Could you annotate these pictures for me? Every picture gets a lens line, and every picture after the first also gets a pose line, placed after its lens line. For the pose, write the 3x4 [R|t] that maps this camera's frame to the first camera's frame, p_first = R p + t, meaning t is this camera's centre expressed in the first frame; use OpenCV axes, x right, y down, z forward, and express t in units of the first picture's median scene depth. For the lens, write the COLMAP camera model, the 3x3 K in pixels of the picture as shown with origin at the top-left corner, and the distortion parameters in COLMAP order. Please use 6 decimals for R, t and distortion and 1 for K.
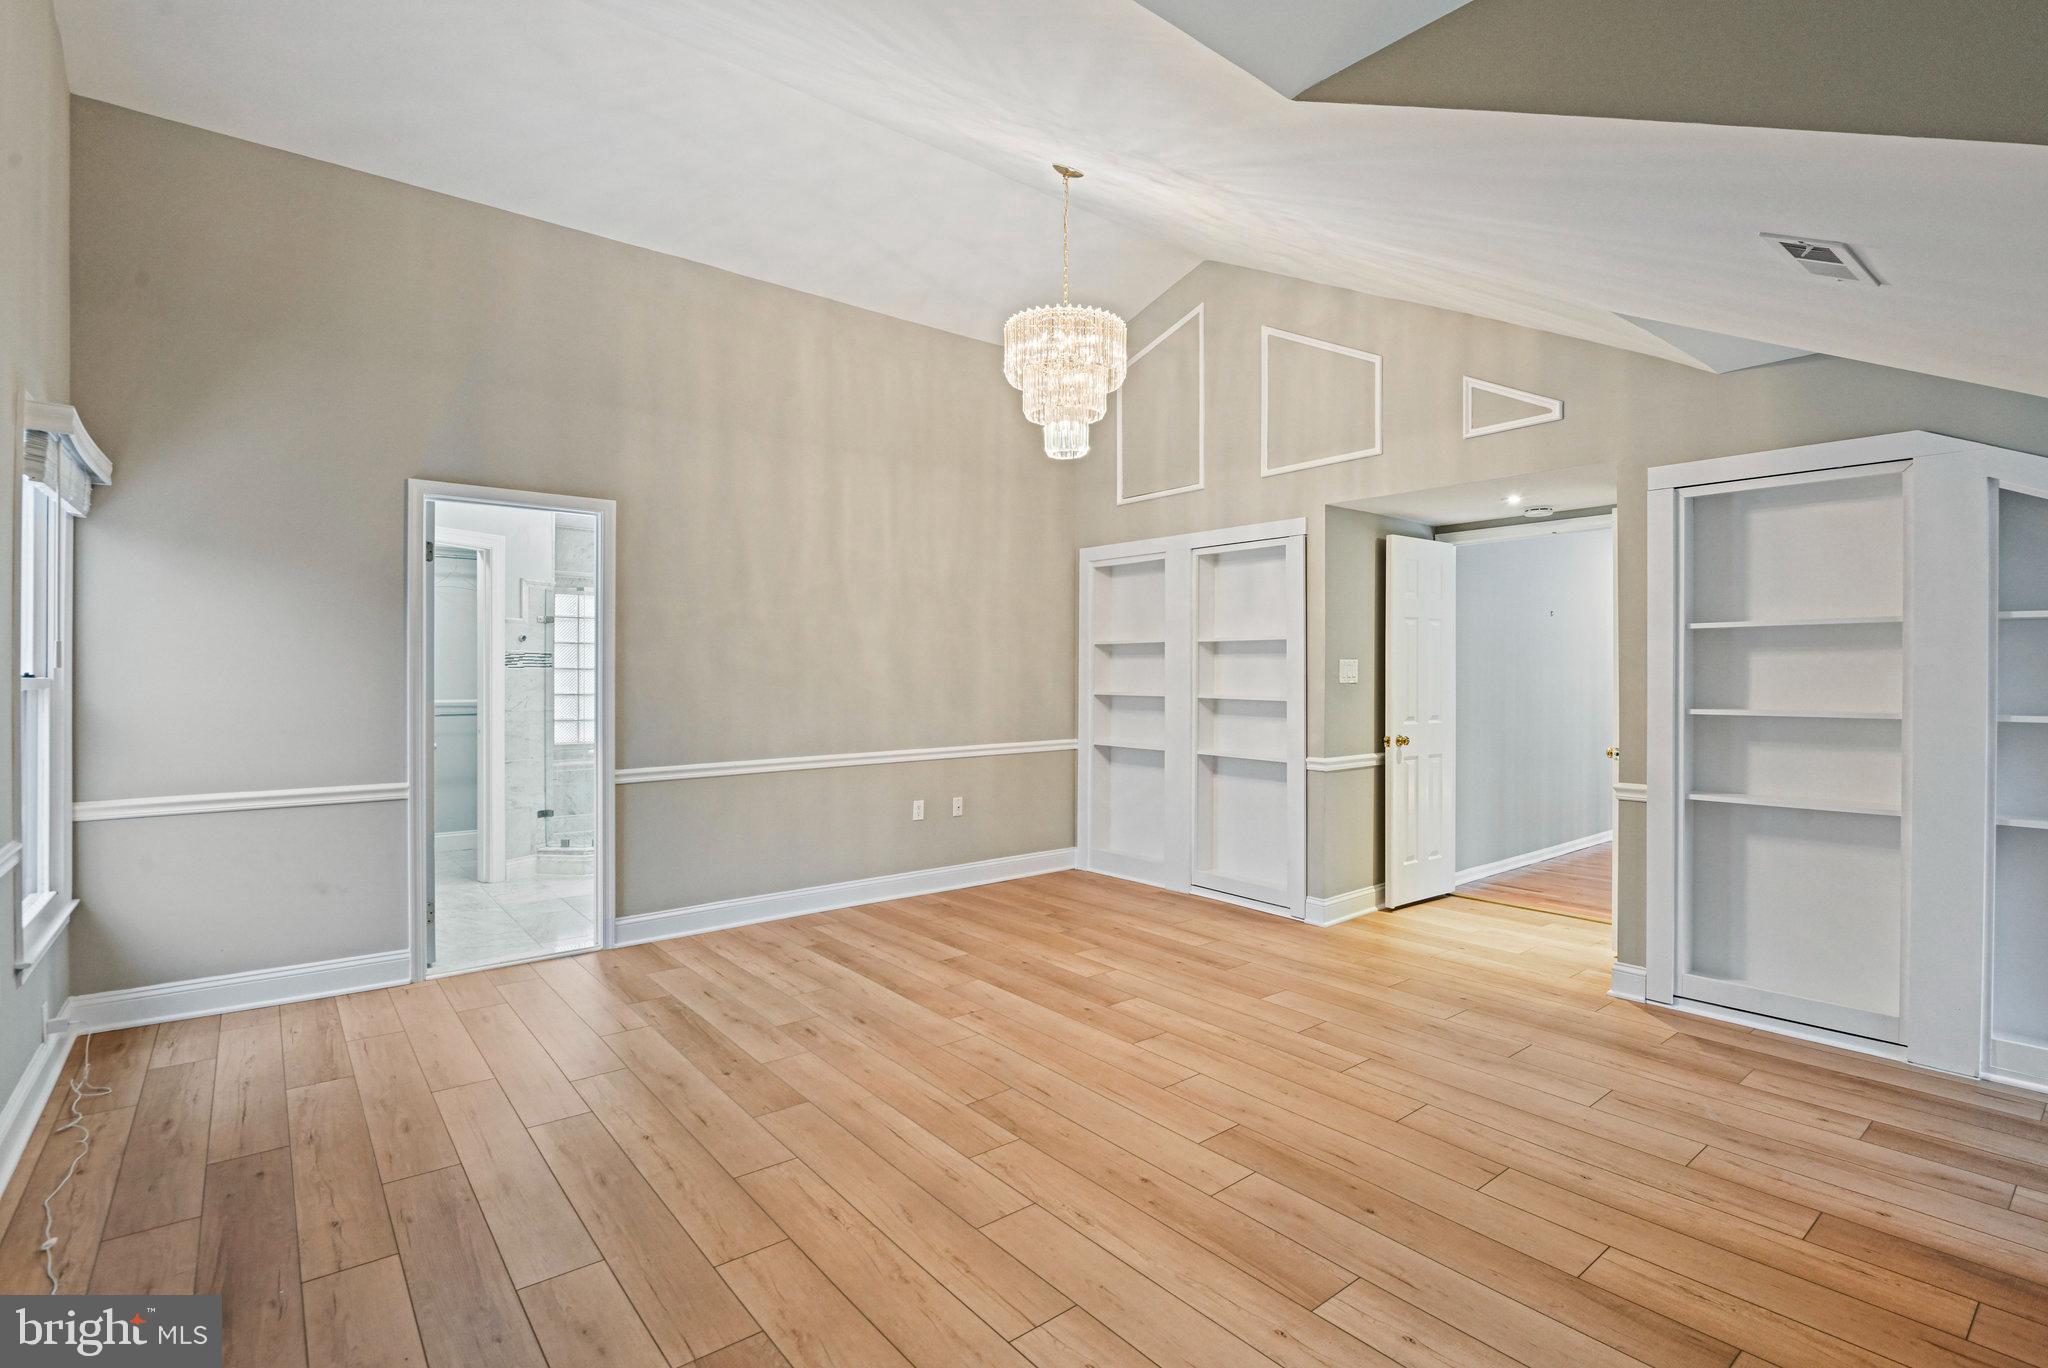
lens RADIAL K [[965.6, 0, 1011.8], [0, 965.6, 673.2], [0, 0, 1]] dist [-0.011051, -0.006259]
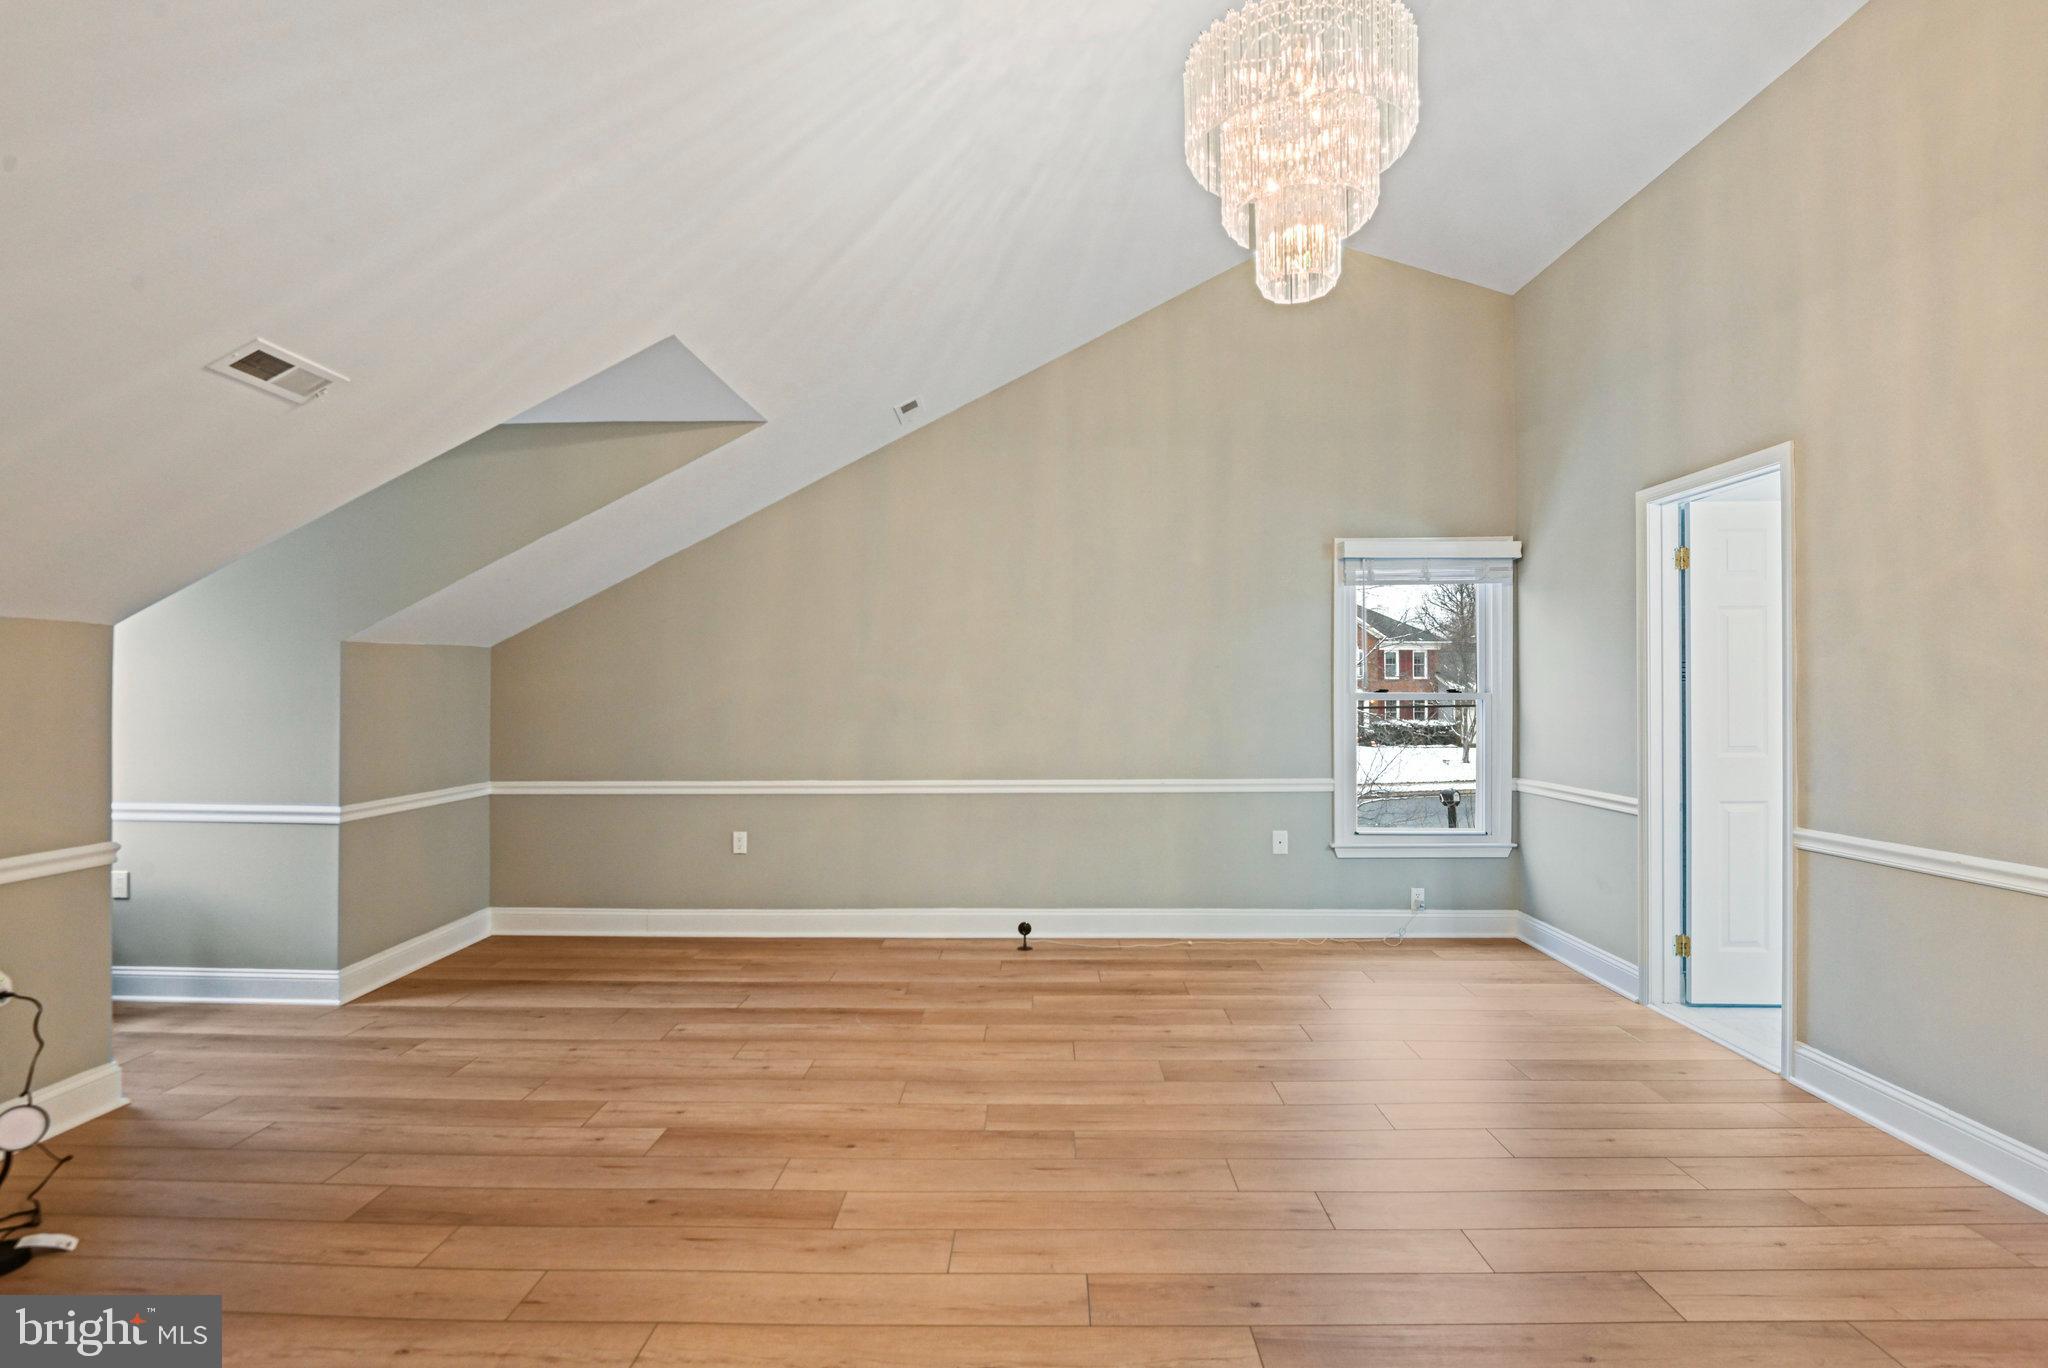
lens RADIAL K [[965.6, 0, 1032.9], [0, 965.6, 685.4], [0, 0, 1]] dist [-0.011051, -0.006259]
pose [[-0.635057, -0.003365, -0.772458, 0.614280], [0.004749, 0.999955, -0.008261, 0.002119], [0.772450, -0.008914, -0.635013, 1.327534]]
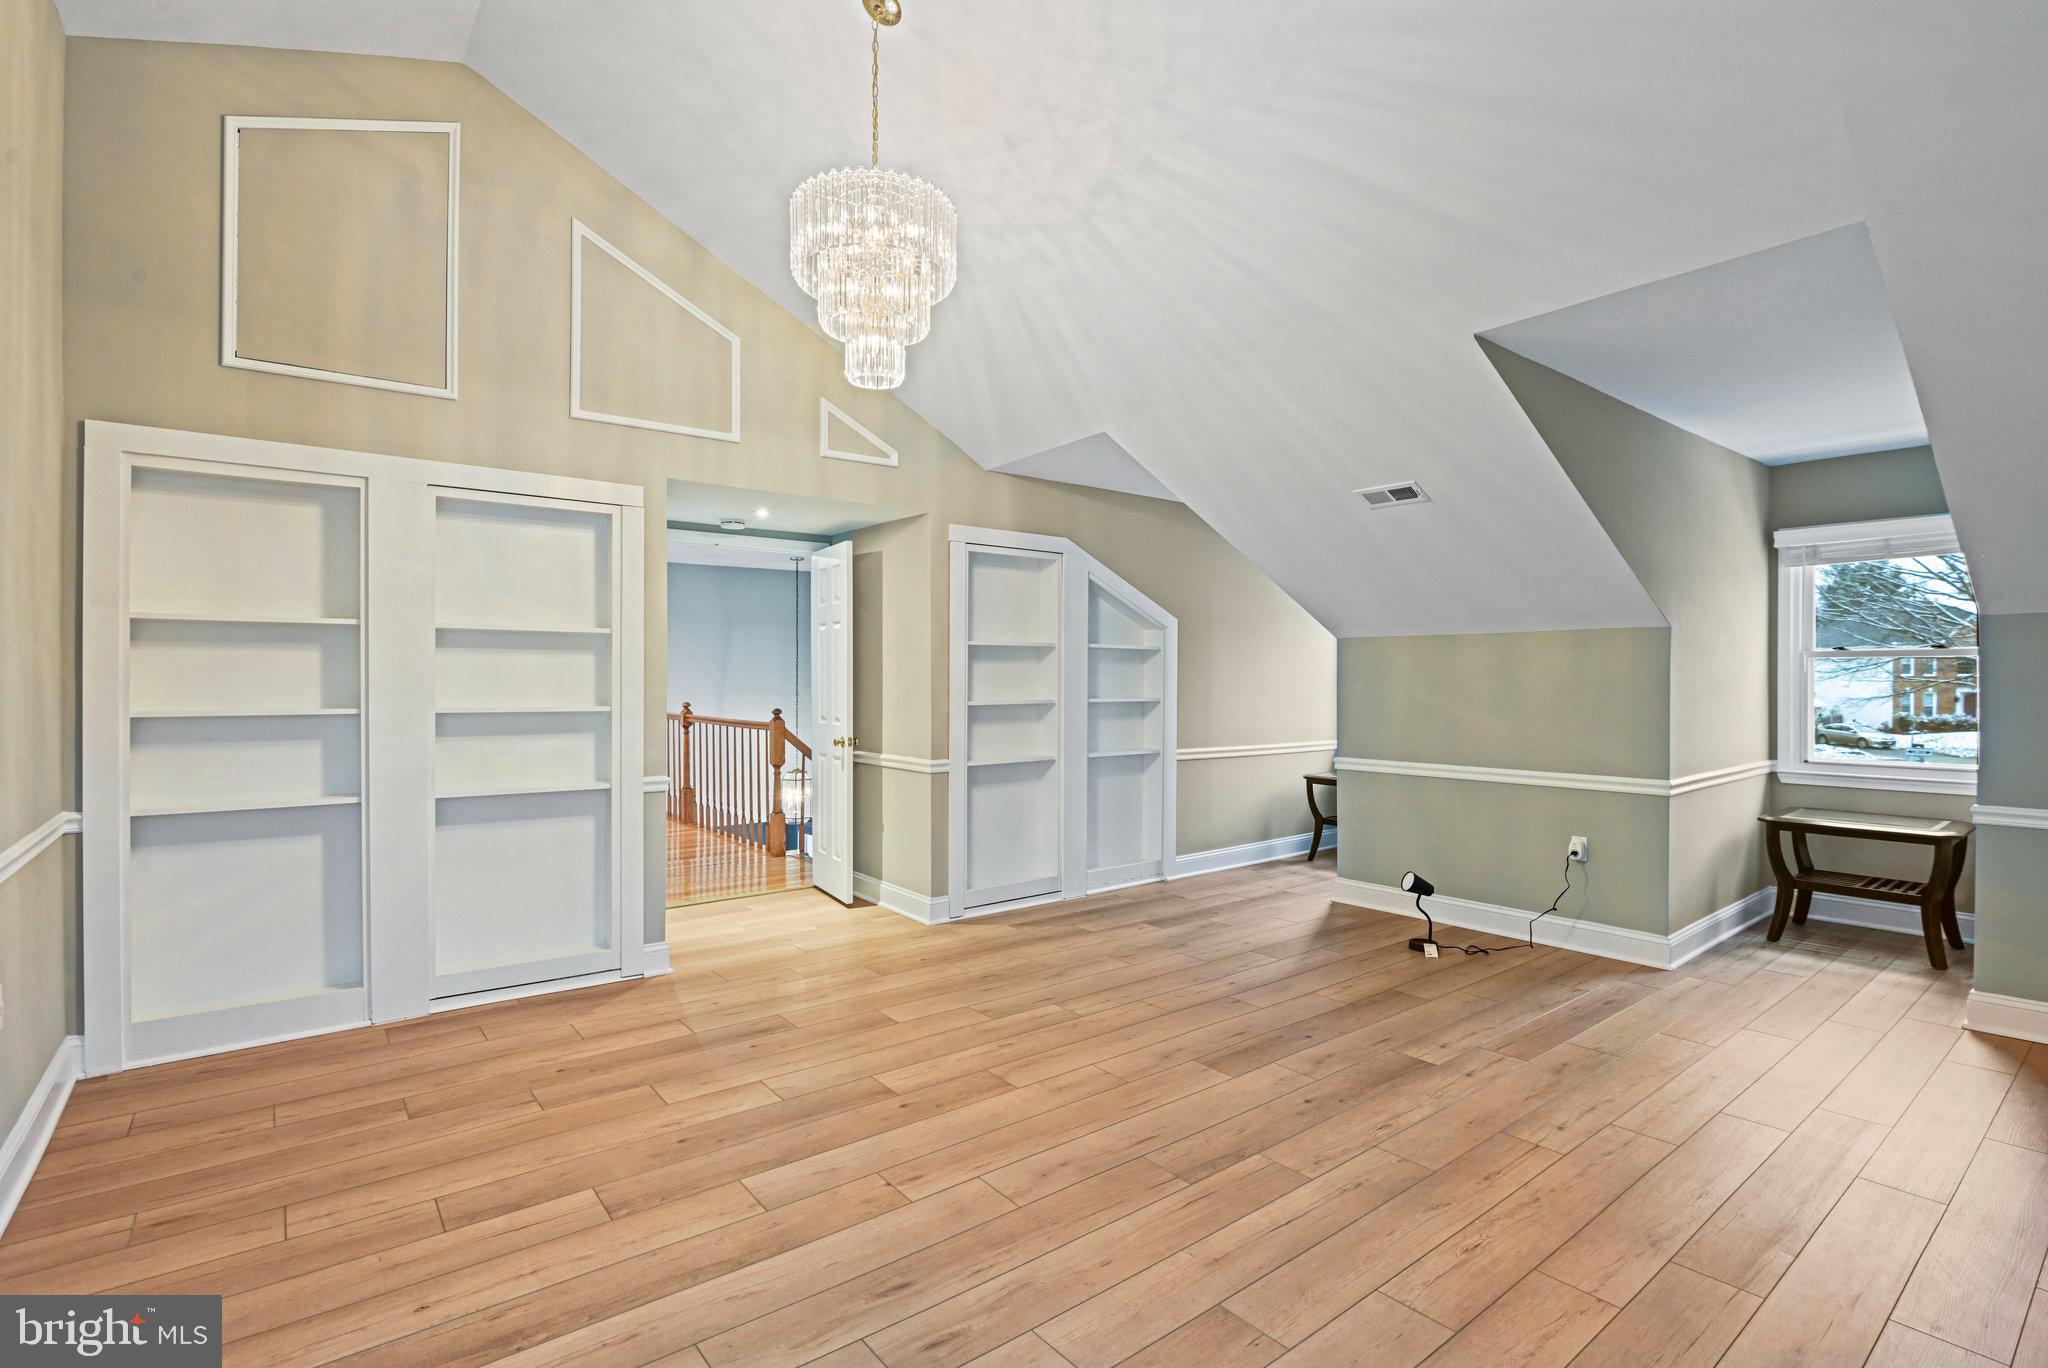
lens RADIAL K [[965.6, 0, 1038.2], [0, 965.6, 687.0], [0, 0, 1]] dist [-0.011051, -0.006259]
pose [[-0.005241, -0.012087, 0.999913, -0.744144], [-0.001649, 0.999926, 0.012078, -0.001875], [-0.999985, -0.001585, -0.005261, 0.949791]]
